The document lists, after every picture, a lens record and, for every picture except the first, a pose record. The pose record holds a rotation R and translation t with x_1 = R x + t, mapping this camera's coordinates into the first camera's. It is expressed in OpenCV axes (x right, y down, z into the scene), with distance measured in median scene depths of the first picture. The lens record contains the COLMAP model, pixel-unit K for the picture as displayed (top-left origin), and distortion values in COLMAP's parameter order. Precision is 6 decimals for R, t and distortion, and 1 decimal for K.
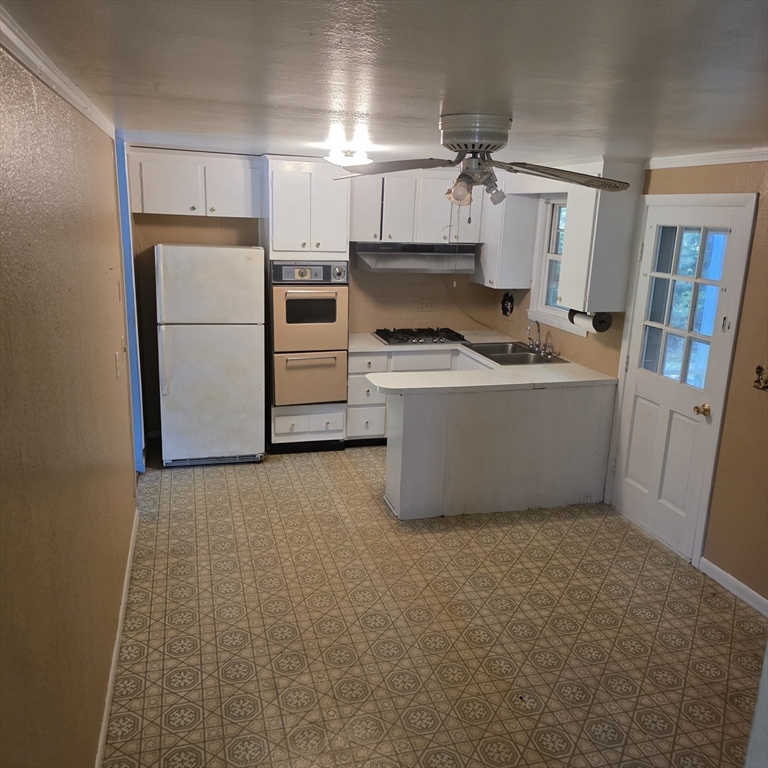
lens RADIAL K [[649.9, 0, 392.0], [0, 649.9, 404.9], [0, 0, 1]] dist [0.073672, -0.078036]
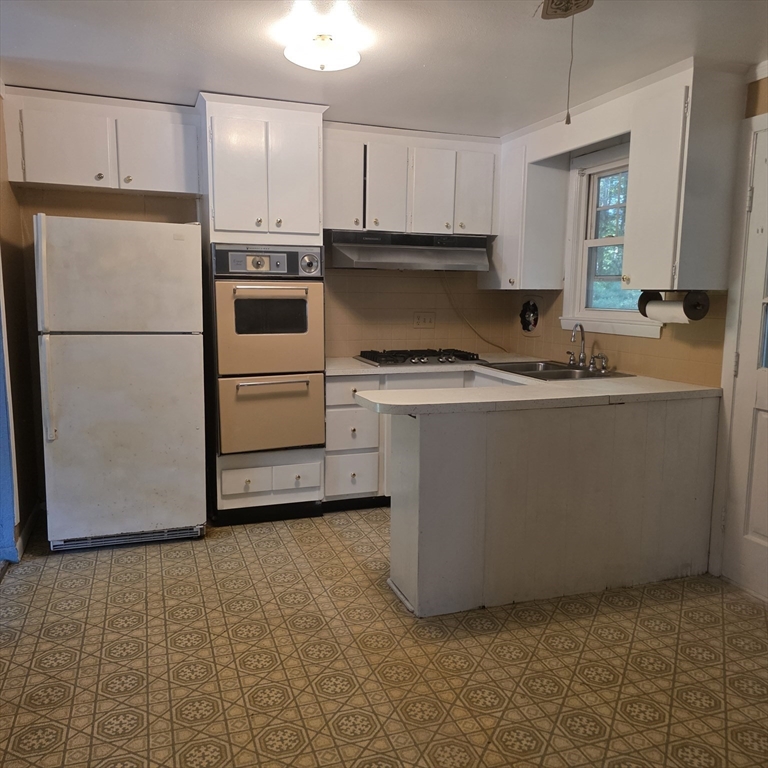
lens RADIAL K [[649.9, 0, 392.0], [0, 649.9, 404.9], [0, 0, 1]] dist [0.073672, -0.078036]
pose [[0.997838, -0.035482, 0.055313, -0.036869], [0.041864, 0.992029, -0.118856, 0.041808], [-0.050655, 0.120914, 0.991370, 0.309978]]
